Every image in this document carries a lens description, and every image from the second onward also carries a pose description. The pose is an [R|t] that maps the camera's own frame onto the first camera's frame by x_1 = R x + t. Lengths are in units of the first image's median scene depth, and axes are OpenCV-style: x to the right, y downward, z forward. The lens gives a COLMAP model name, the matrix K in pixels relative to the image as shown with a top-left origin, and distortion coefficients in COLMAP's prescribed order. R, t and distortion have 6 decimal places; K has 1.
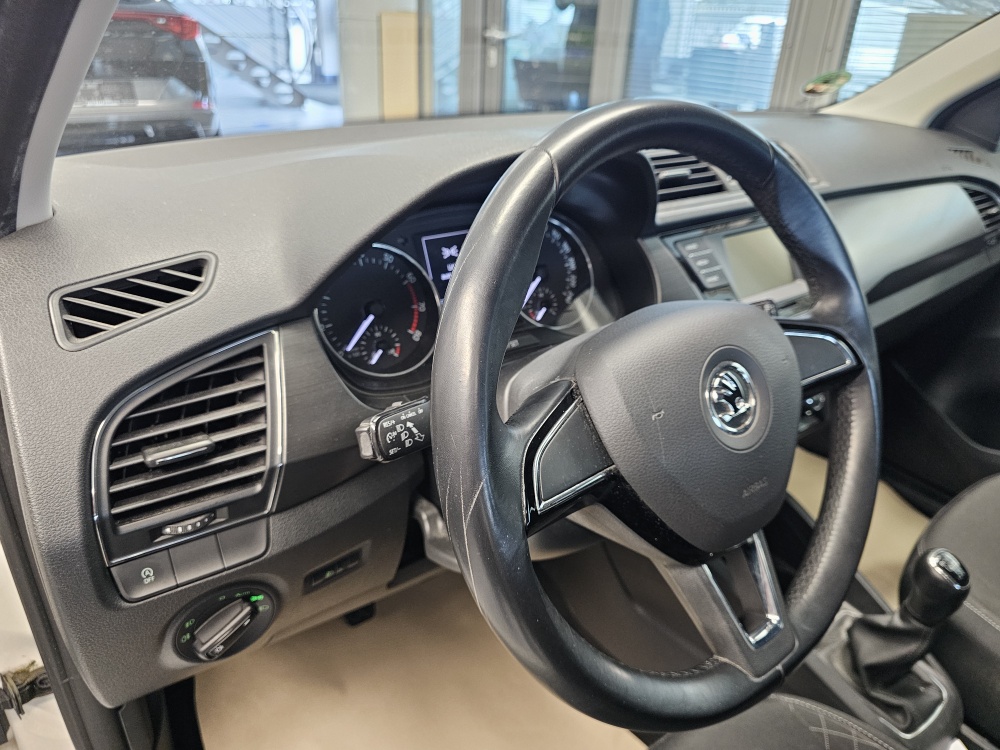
lens RADIAL K [[675.2, 0, 505.6], [0, 675.2, 378.6], [0, 0, 1]] dist [0.047445, -0.052747]
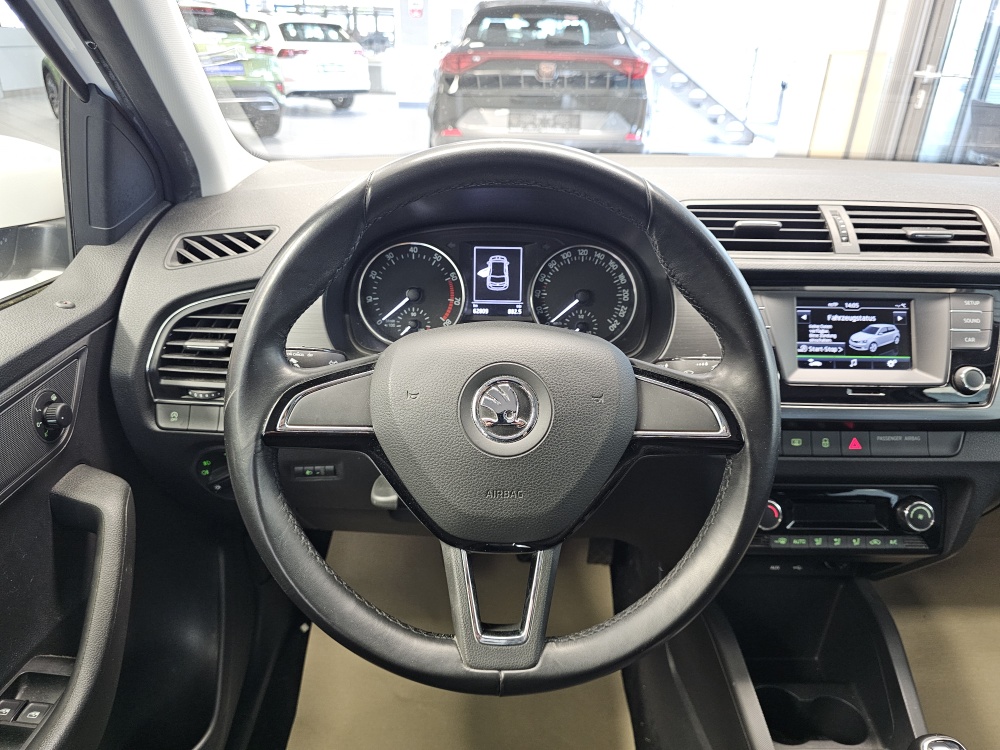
lens RADIAL K [[675.2, 0, 497.1], [0, 675.2, 377.1], [0, 0, 1]] dist [0.047445, -0.052747]
pose [[0.800995, 0.241878, -0.547632, 0.843293], [-0.267163, 0.963031, 0.034585, -0.050070], [0.535752, 0.118605, 0.836004, 0.064425]]
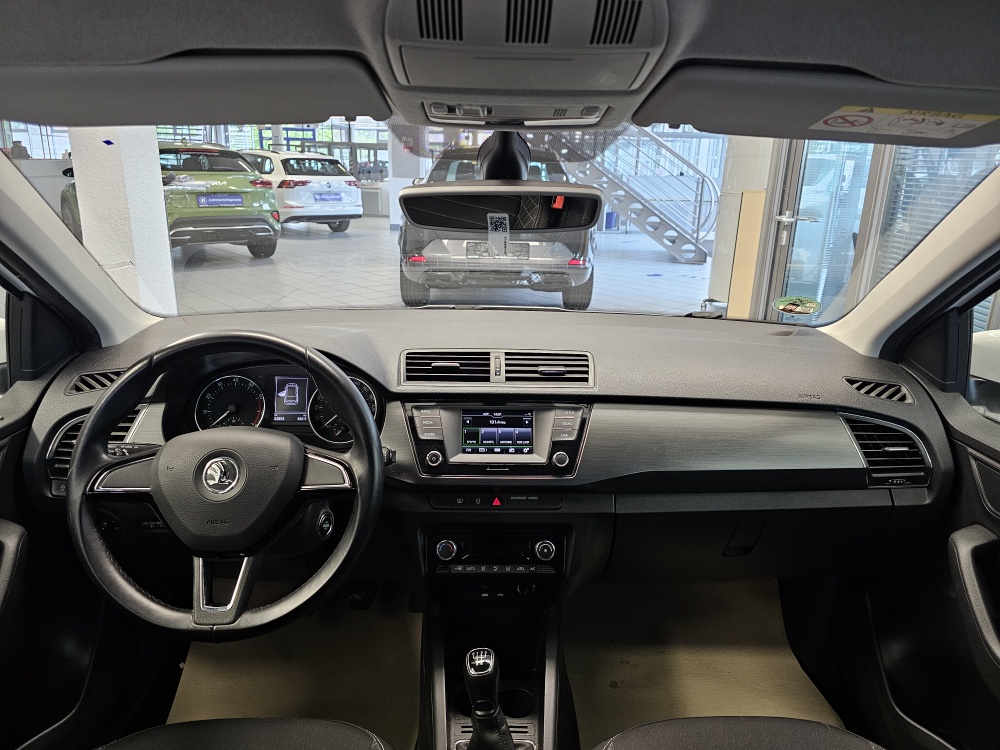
lens RADIAL K [[675.2, 0, 509.7], [0, 675.2, 369.0], [0, 0, 1]] dist [0.047445, -0.052747]
pose [[0.809051, 0.144142, -0.569789, 1.961769], [-0.260732, 0.956867, -0.128155, -0.213110], [0.526740, 0.252246, 0.811737, -0.241563]]
